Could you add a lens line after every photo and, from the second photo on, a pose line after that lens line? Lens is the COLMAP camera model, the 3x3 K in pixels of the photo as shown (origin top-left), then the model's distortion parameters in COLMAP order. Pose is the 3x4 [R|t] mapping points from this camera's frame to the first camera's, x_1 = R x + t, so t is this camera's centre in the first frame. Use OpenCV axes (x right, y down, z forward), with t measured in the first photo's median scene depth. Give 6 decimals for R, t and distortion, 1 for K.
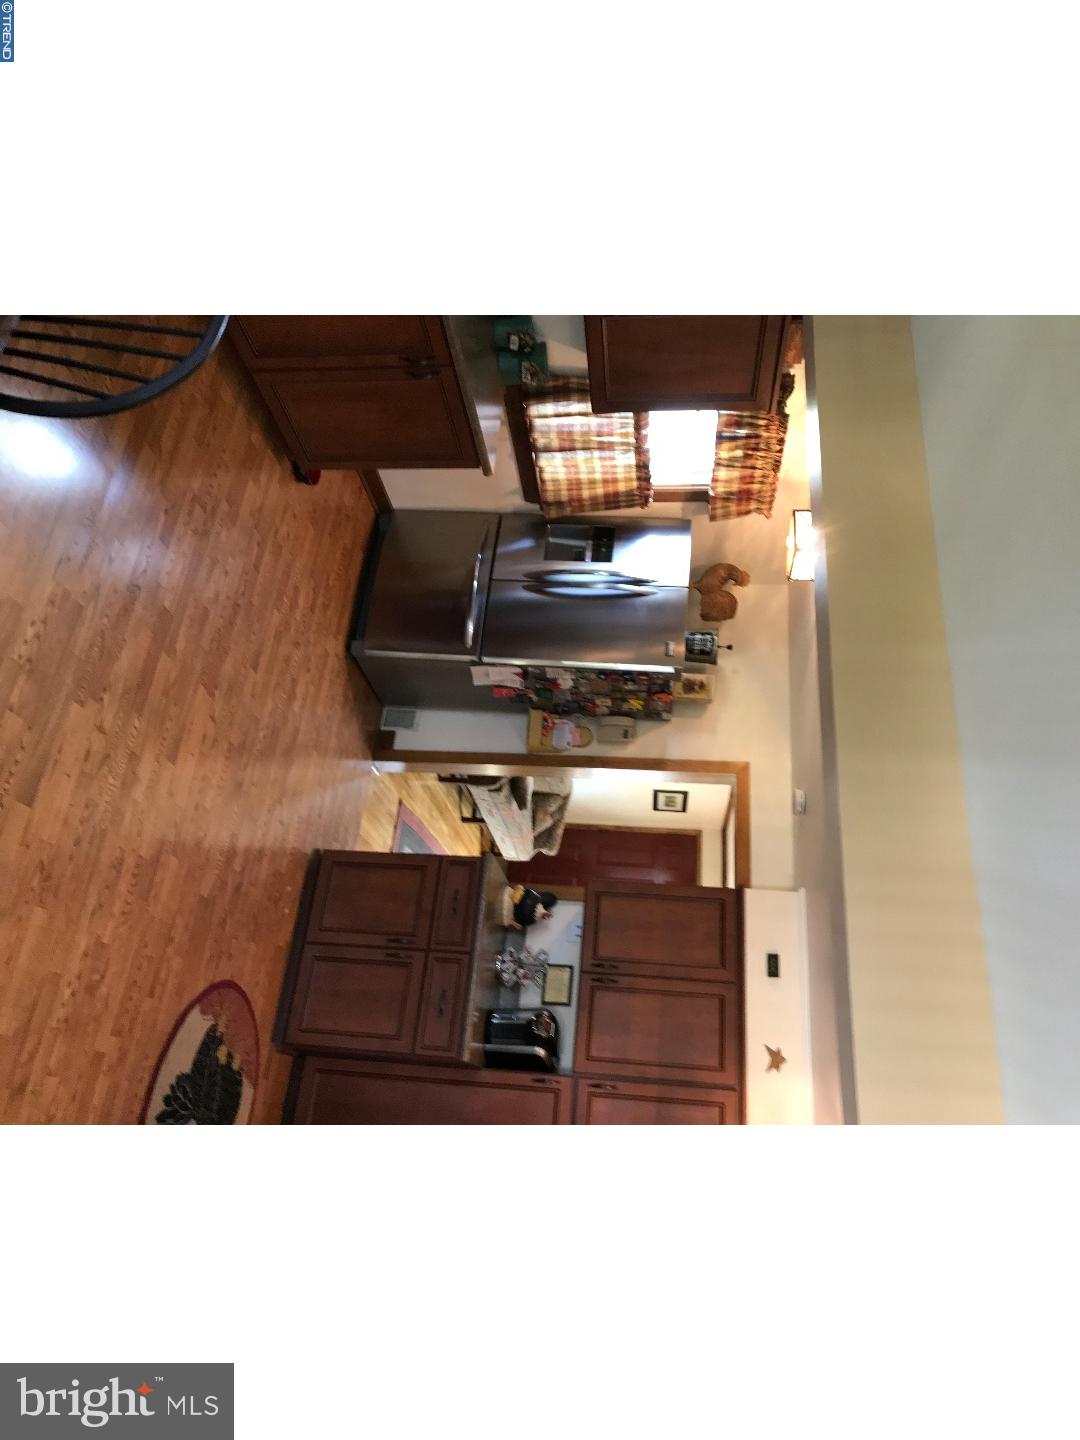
lens RADIAL K [[876.1, 0, 579.0], [0, 876.1, 719.4], [0, 0, 1]] dist [0.009888, 0.003058]
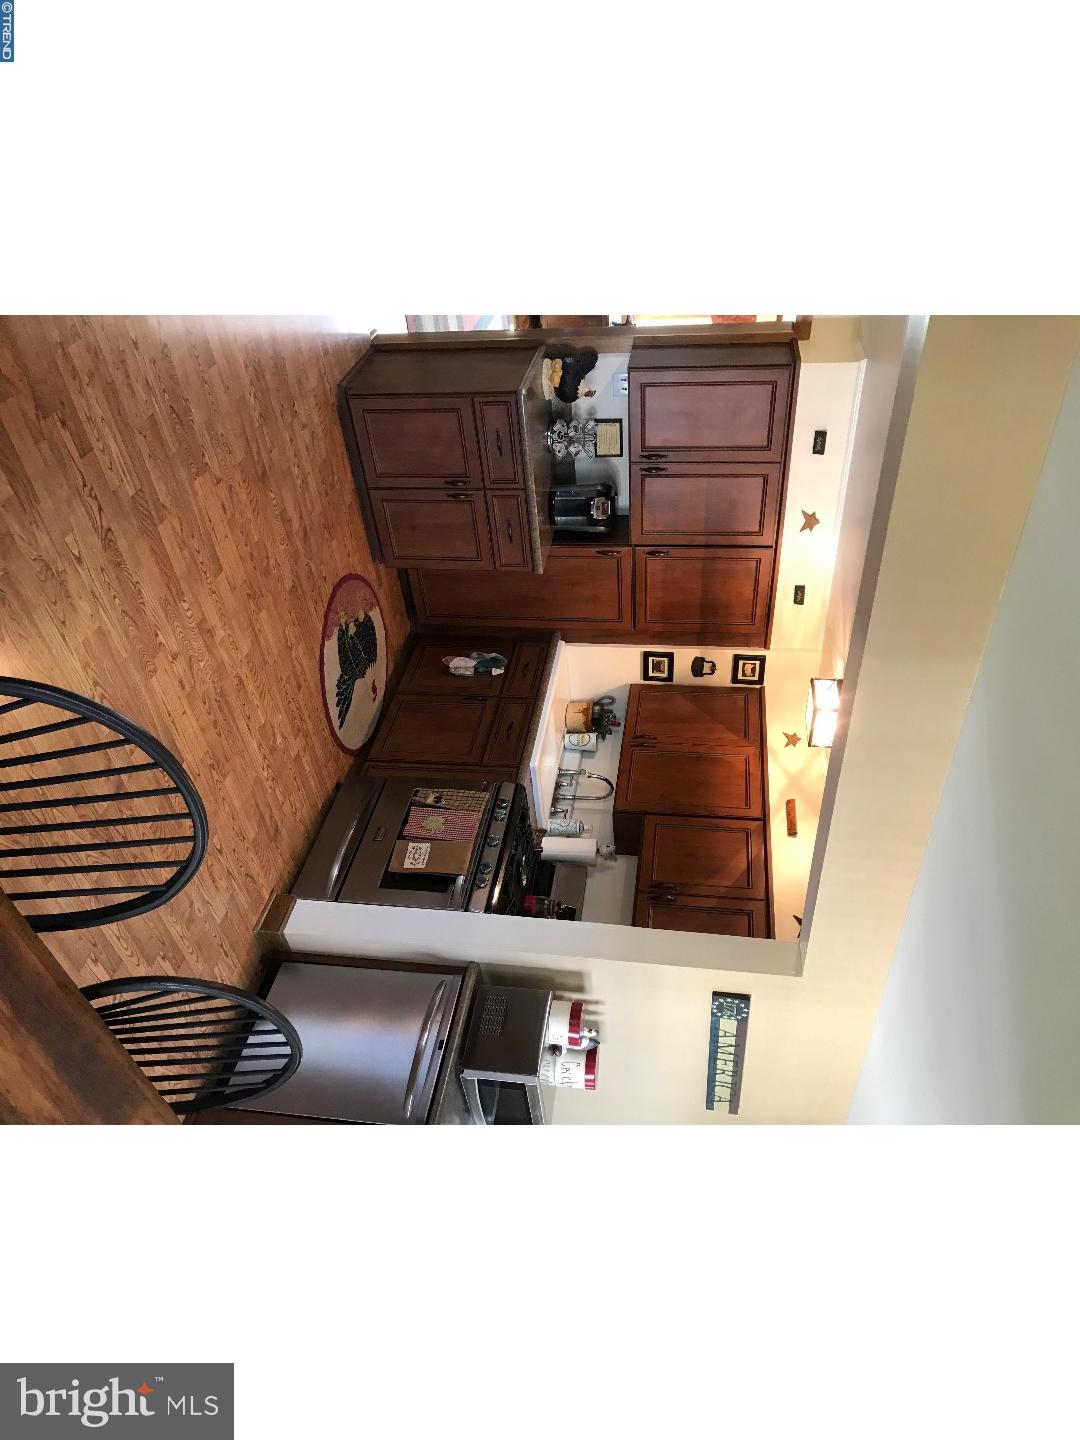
lens RADIAL K [[876.1, 0, 579.0], [0, 876.1, 719.4], [0, 0, 1]] dist [0.009888, 0.003058]
pose [[0.990651, -0.065683, -0.119565, 0.048771], [0.136113, 0.417274, 0.898530, -0.555400], [-0.009126, -0.906404, 0.422313, 0.299988]]
